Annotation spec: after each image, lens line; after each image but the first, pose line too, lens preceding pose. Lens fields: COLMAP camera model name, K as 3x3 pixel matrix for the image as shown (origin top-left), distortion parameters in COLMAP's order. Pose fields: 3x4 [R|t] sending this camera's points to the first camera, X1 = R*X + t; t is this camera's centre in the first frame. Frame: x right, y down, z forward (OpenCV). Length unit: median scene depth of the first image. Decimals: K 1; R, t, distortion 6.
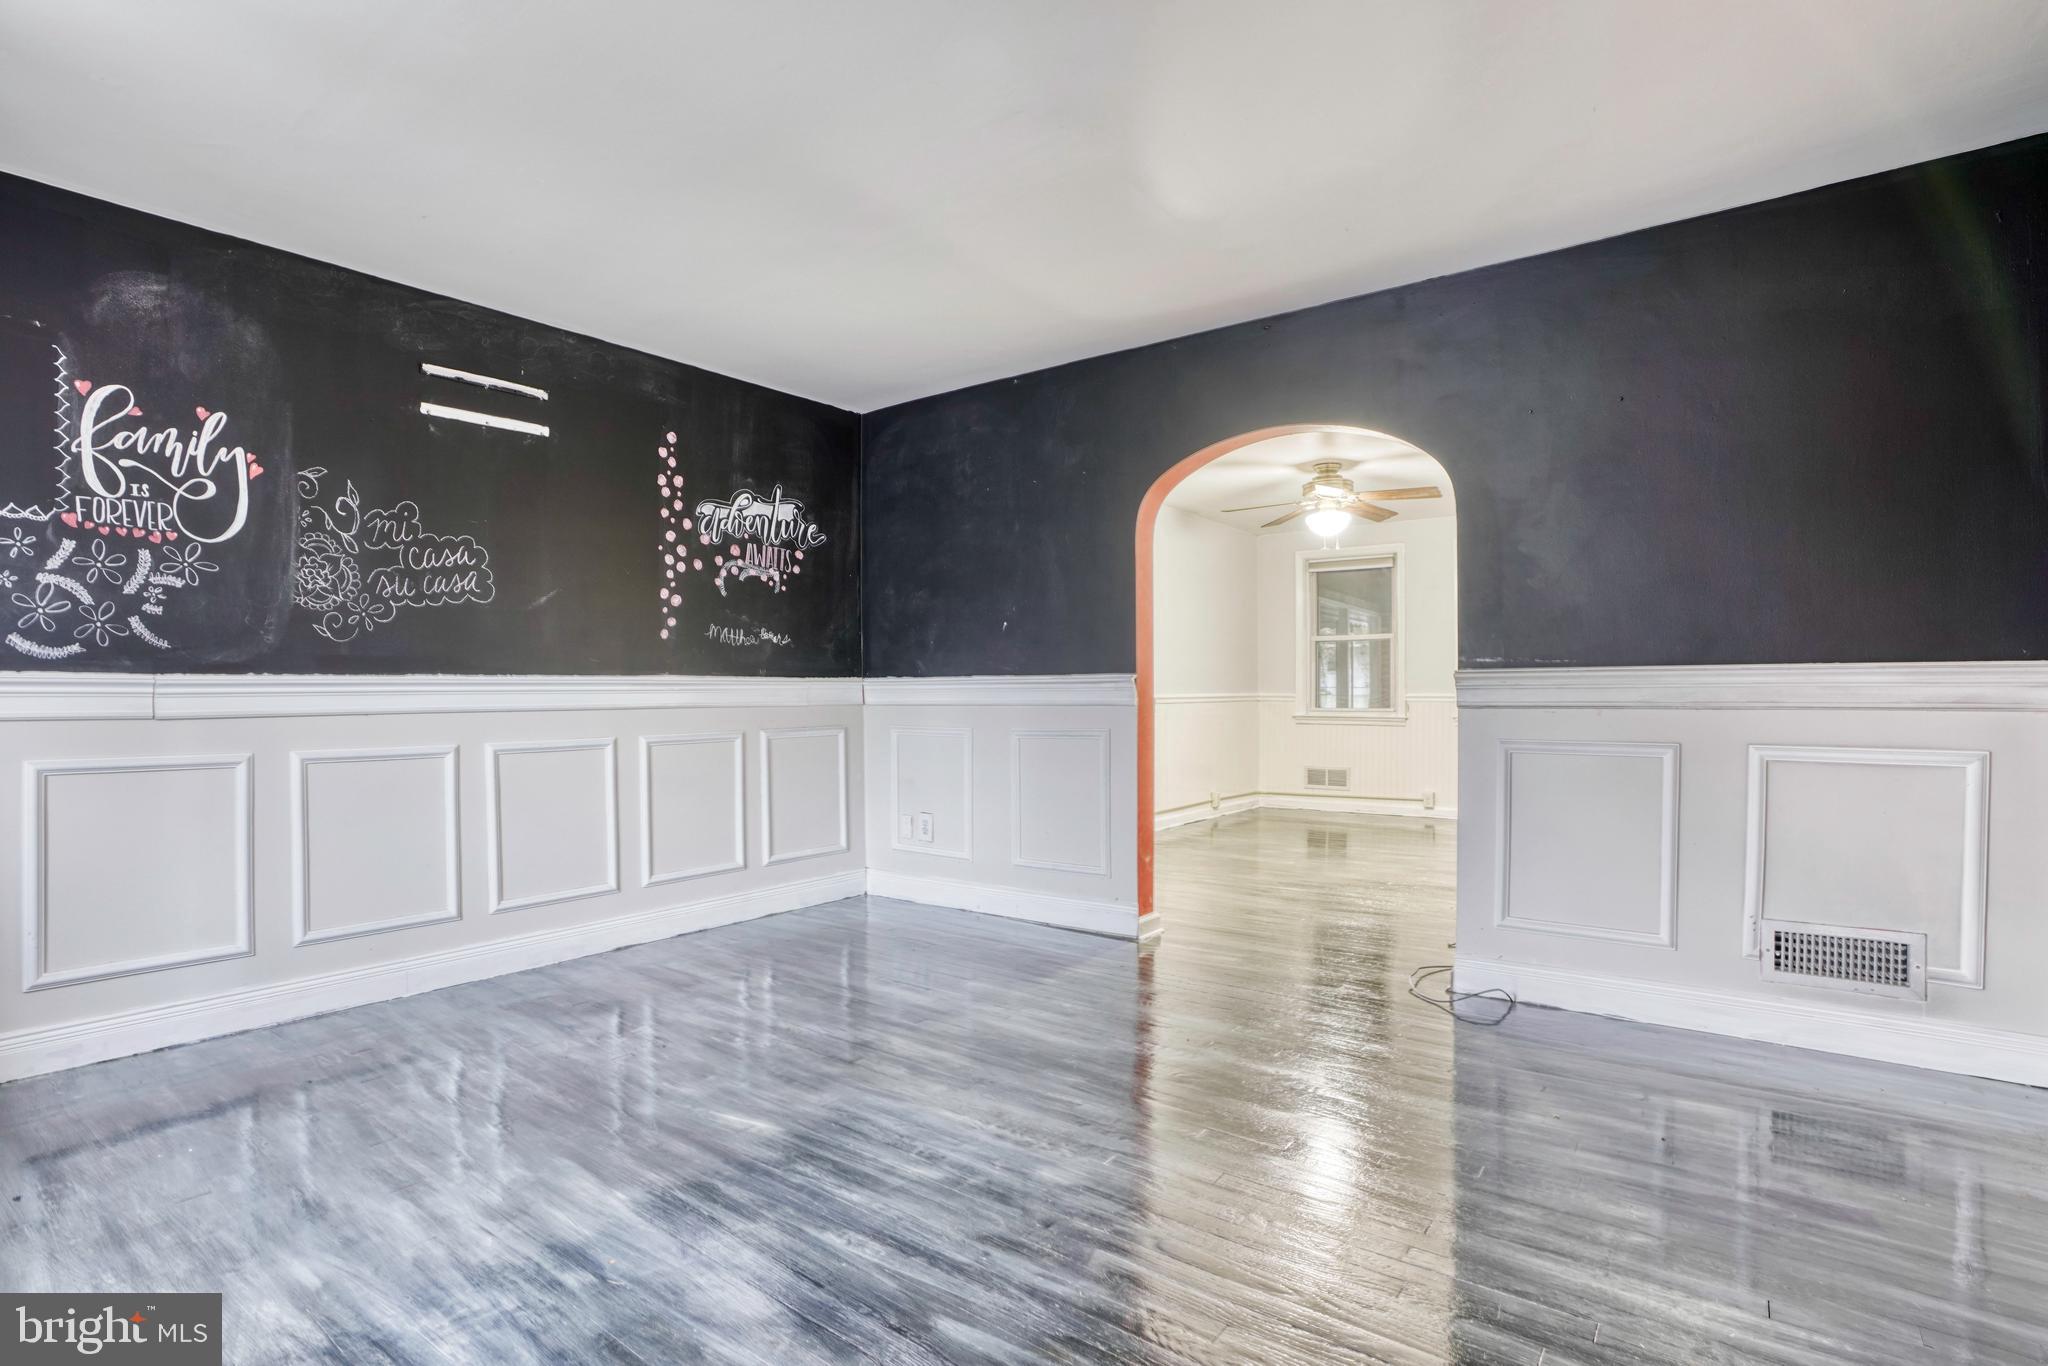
lens RADIAL K [[954.8, 0, 1018.2], [0, 954.8, 694.1], [0, 0, 1]] dist [-0.040532, 0.001192]
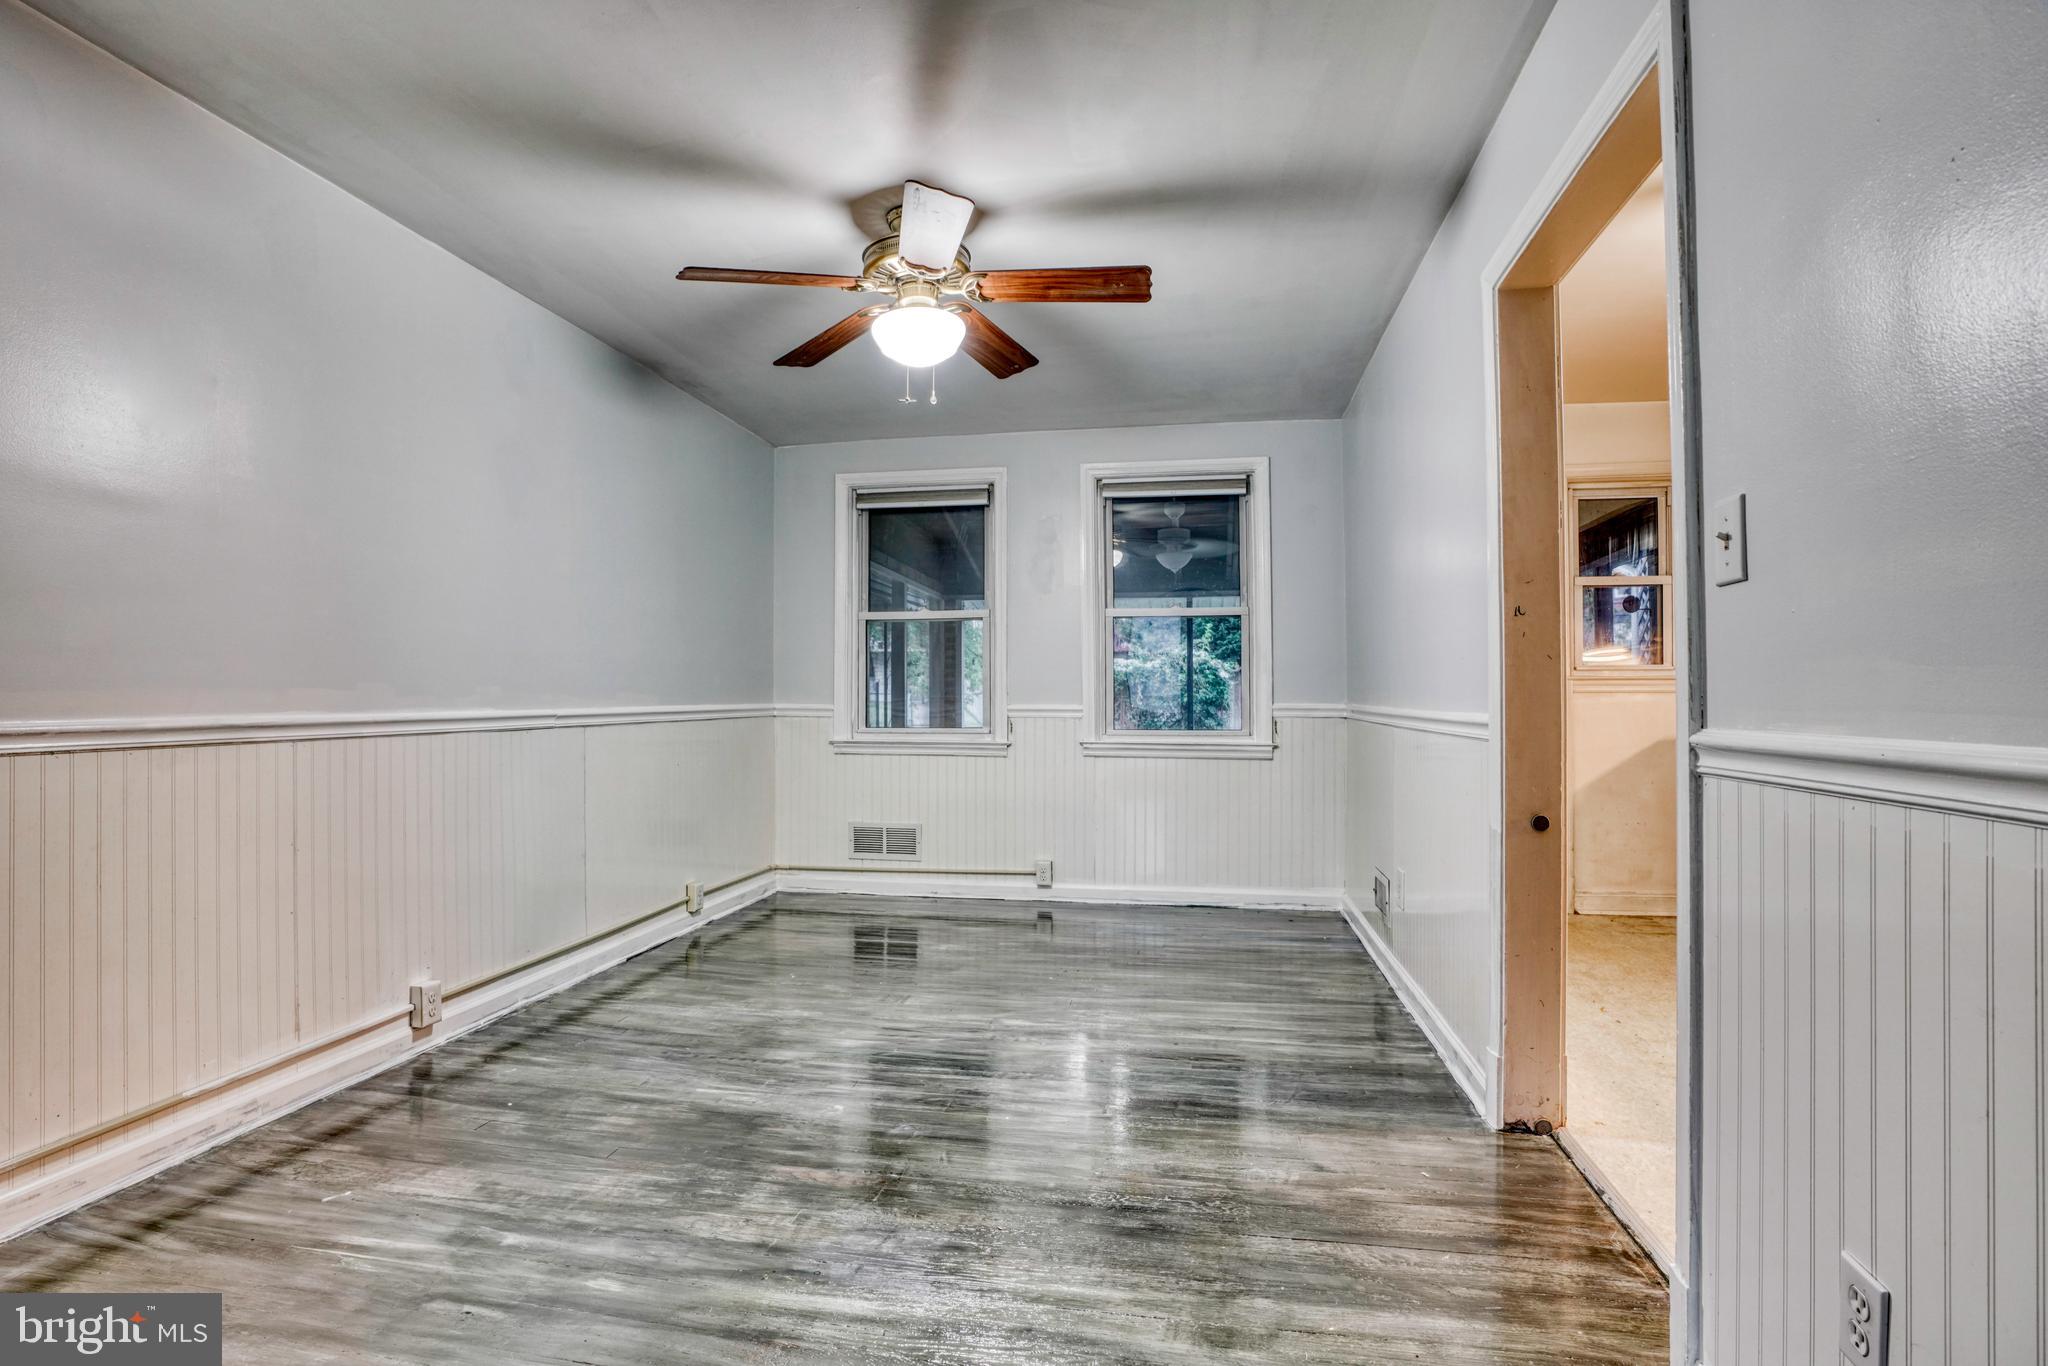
lens RADIAL K [[954.8, 0, 1015.3], [0, 954.8, 685.0], [0, 0, 1]] dist [-0.040532, 0.001192]
pose [[0.885149, 0.008235, 0.465235, 0.111300], [0.002313, 0.999753, -0.022098, 0.000398], [-0.465302, 0.020636, 0.884912, 0.412193]]
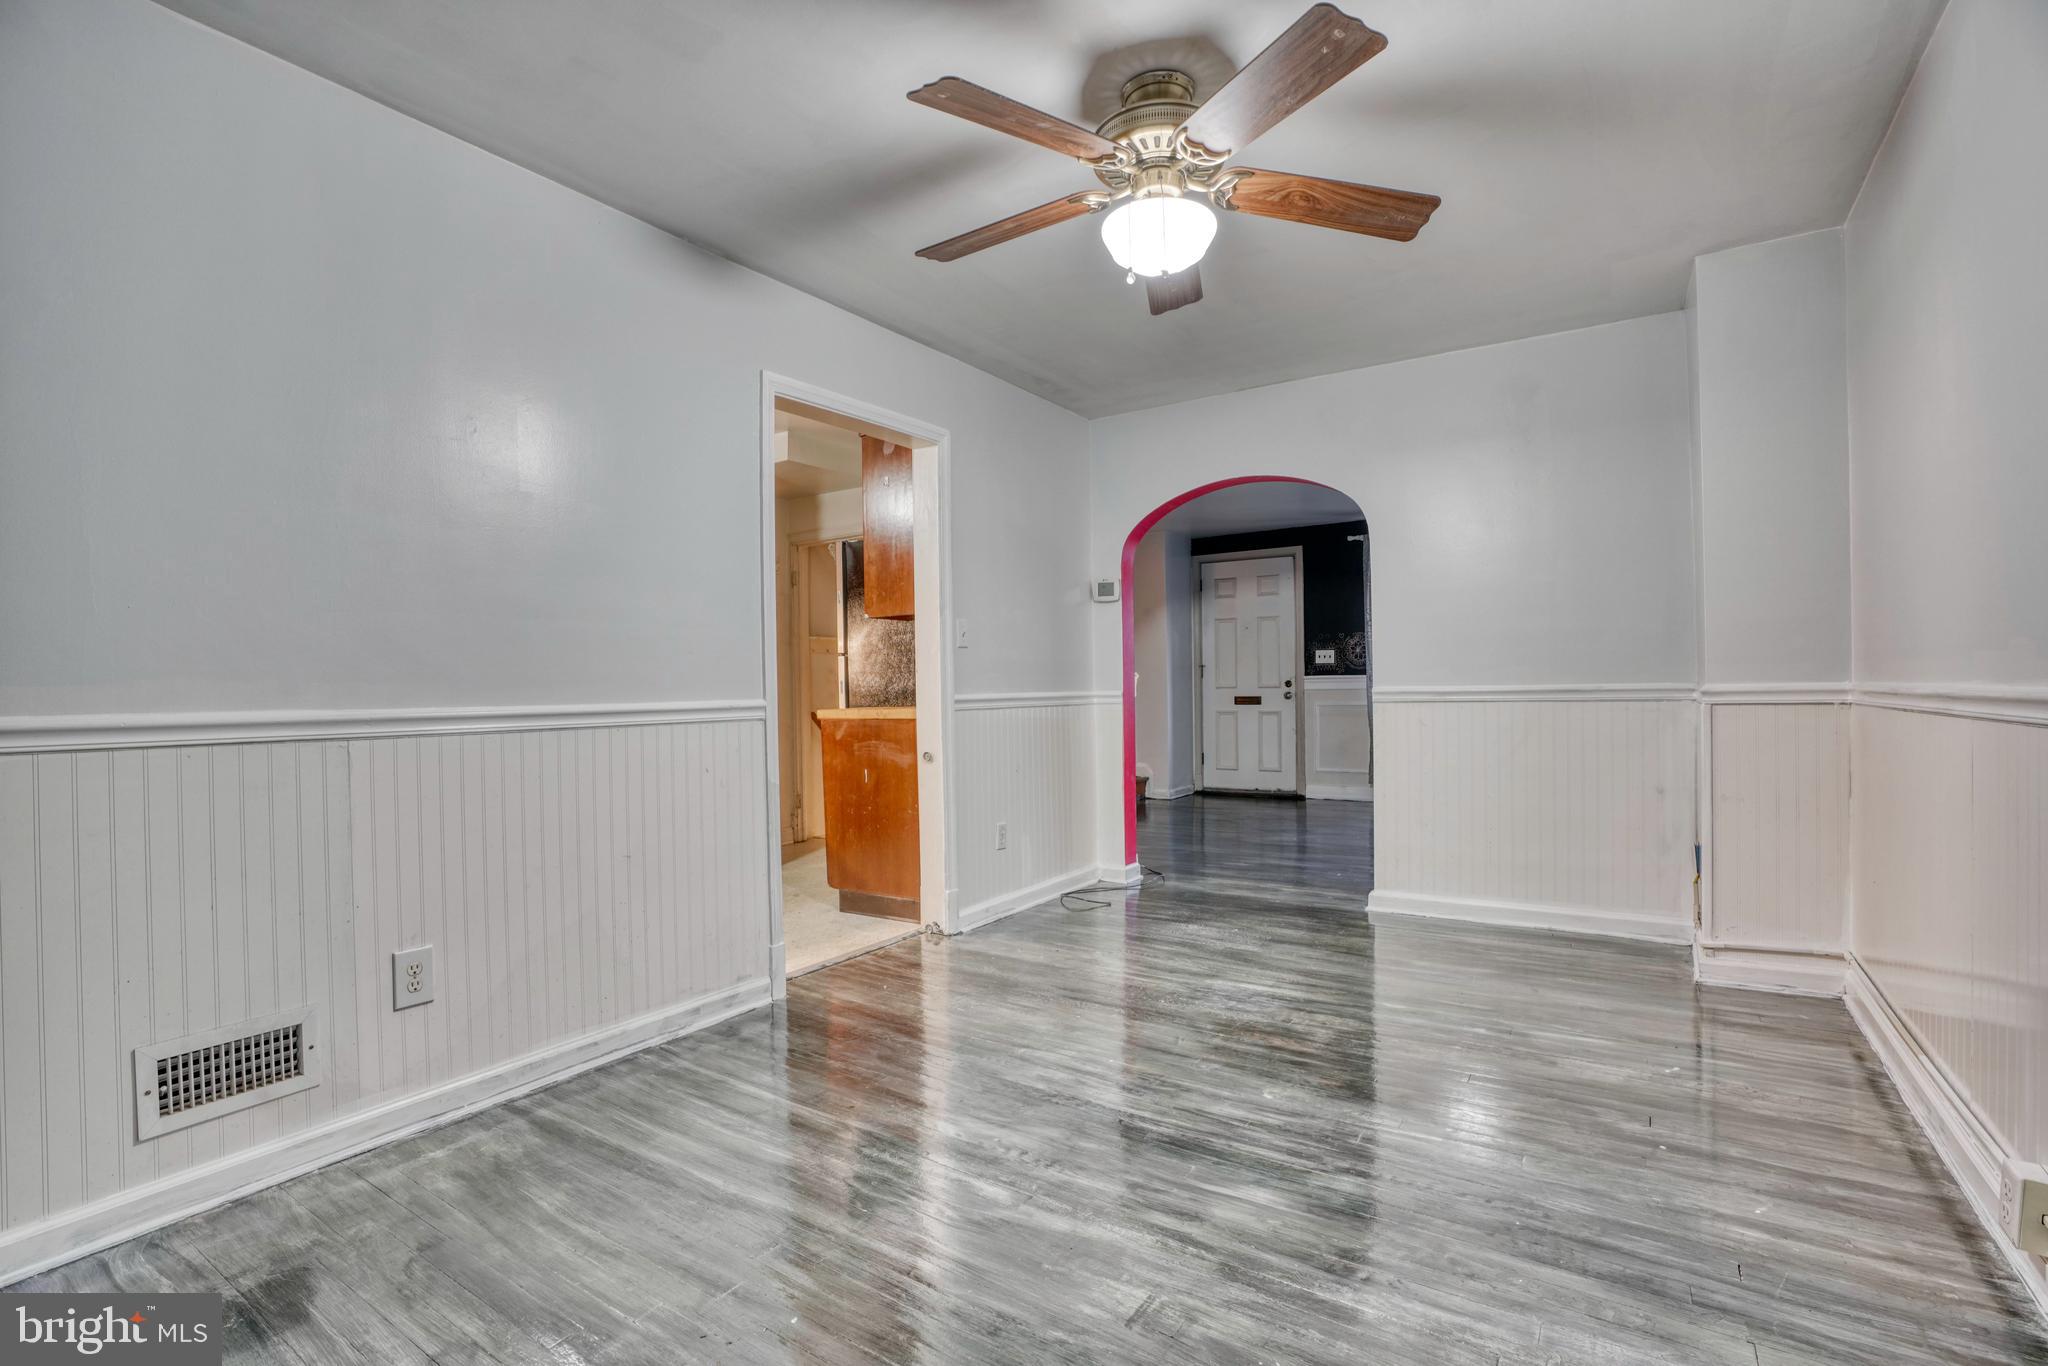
lens RADIAL K [[954.8, 0, 1003.1], [0, 954.8, 687.6], [0, 0, 1]] dist [-0.040532, 0.001192]
pose [[-0.997833, 0.019540, -0.062835, 0.367166], [0.018992, 0.999776, 0.009304, -0.004844], [0.063003, 0.008090, -0.997981, 1.197831]]
